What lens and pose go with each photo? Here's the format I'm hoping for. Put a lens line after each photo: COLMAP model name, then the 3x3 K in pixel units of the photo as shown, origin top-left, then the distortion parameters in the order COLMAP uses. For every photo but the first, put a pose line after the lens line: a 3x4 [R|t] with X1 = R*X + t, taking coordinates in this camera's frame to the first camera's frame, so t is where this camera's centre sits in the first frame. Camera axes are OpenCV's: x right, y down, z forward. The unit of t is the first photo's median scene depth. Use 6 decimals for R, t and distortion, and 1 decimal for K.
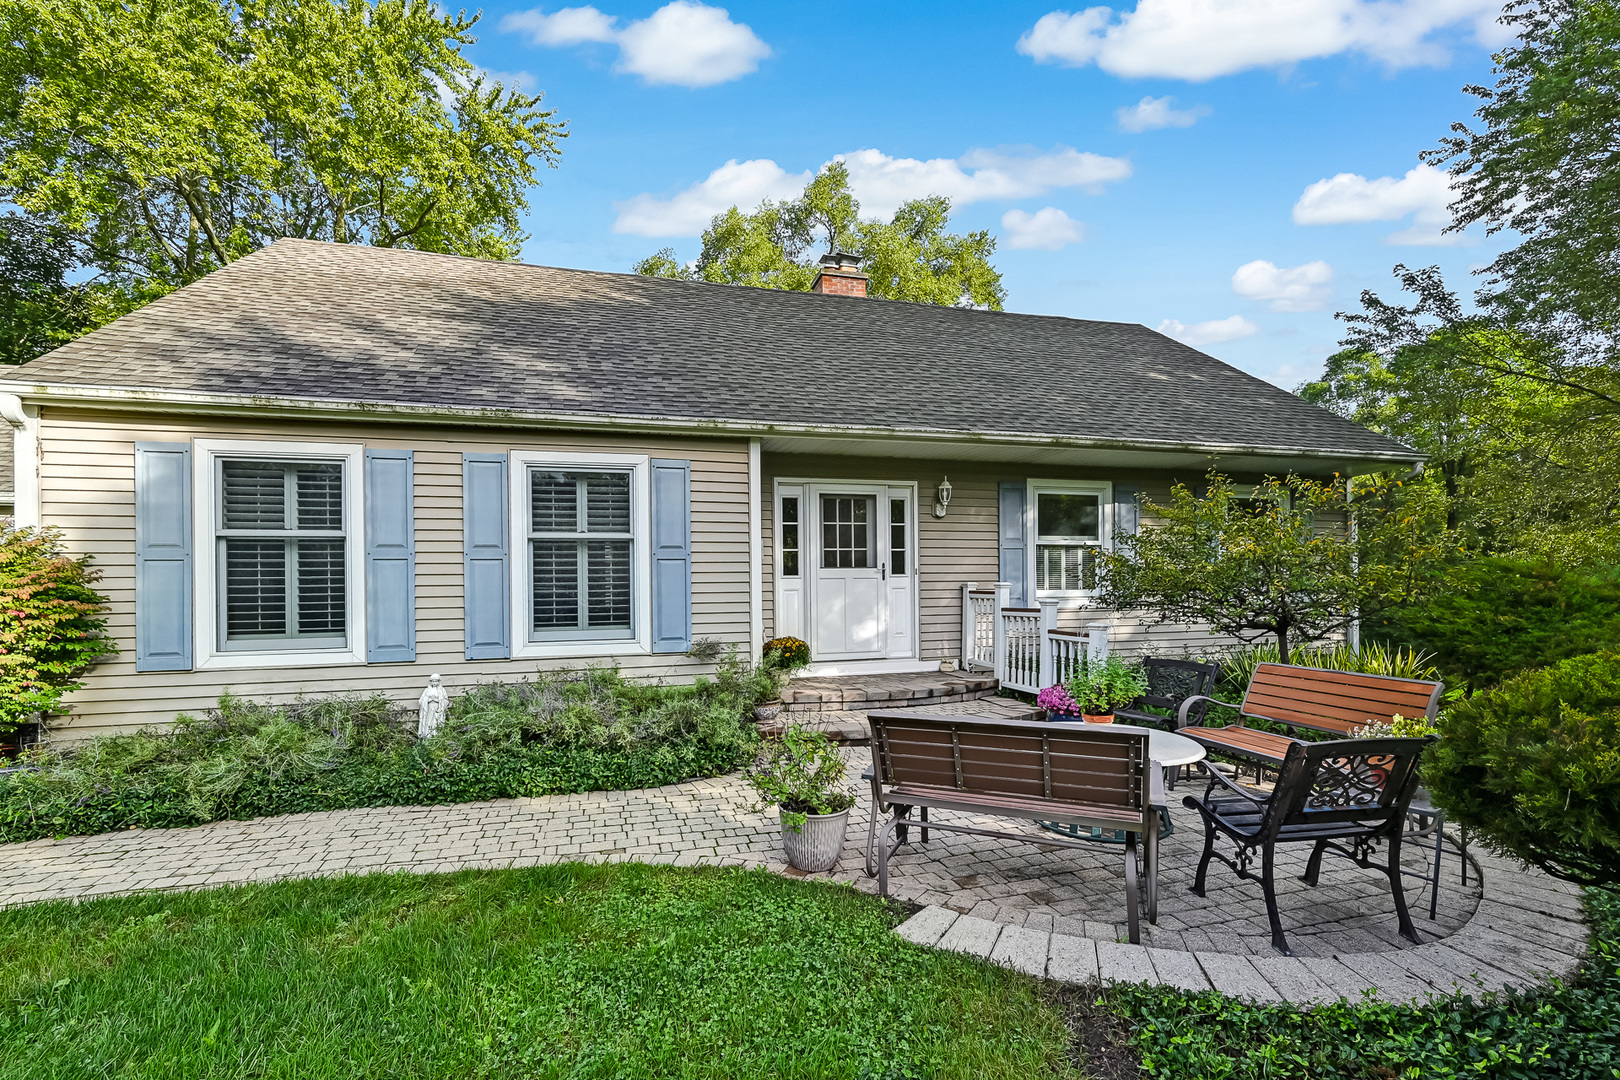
lens RADIAL K [[661.5, 0, 810.7], [0, 661.5, 580.6], [0, 0, 1]] dist [-0.001119, 0.000304]
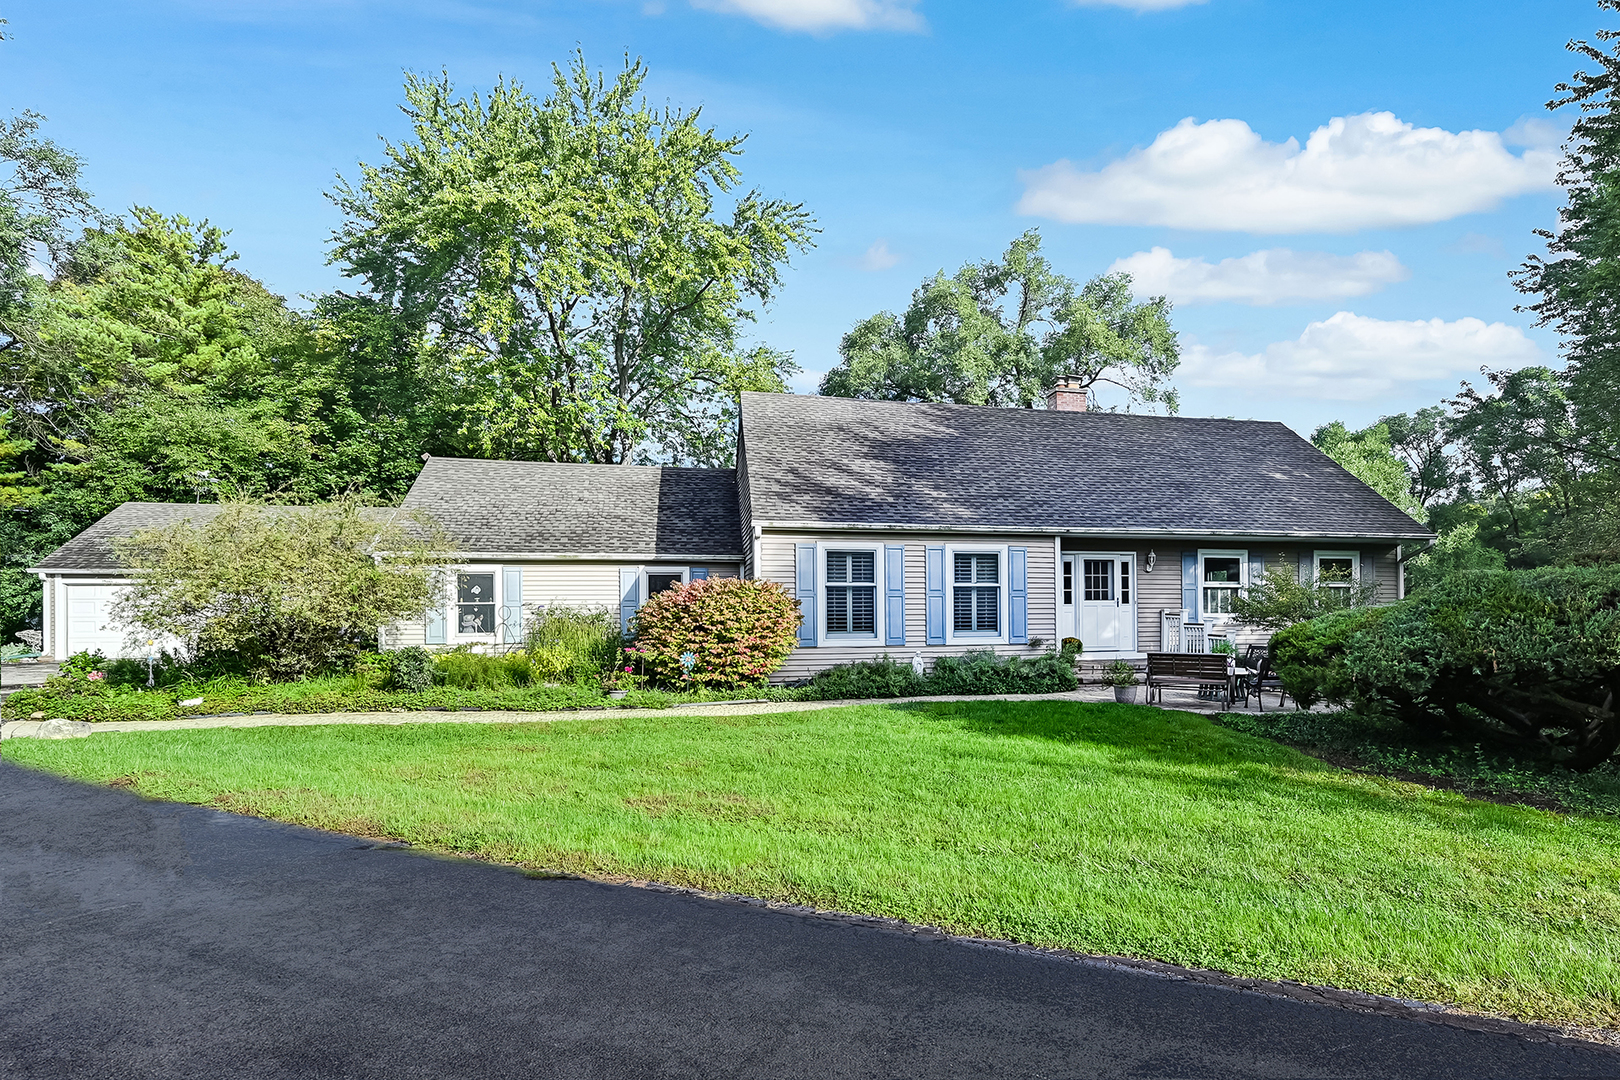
lens RADIAL K [[1222.6, 0, 809.0], [0, 1222.6, 544.9], [0, 0, 1]] dist [0.001358, -0.001652]
pose [[0.999958, 0.009187, -0.000729, -0.728667], [-0.009206, 0.999459, -0.031589, -0.057192], [0.000438, 0.031594, 0.999501, -2.328477]]
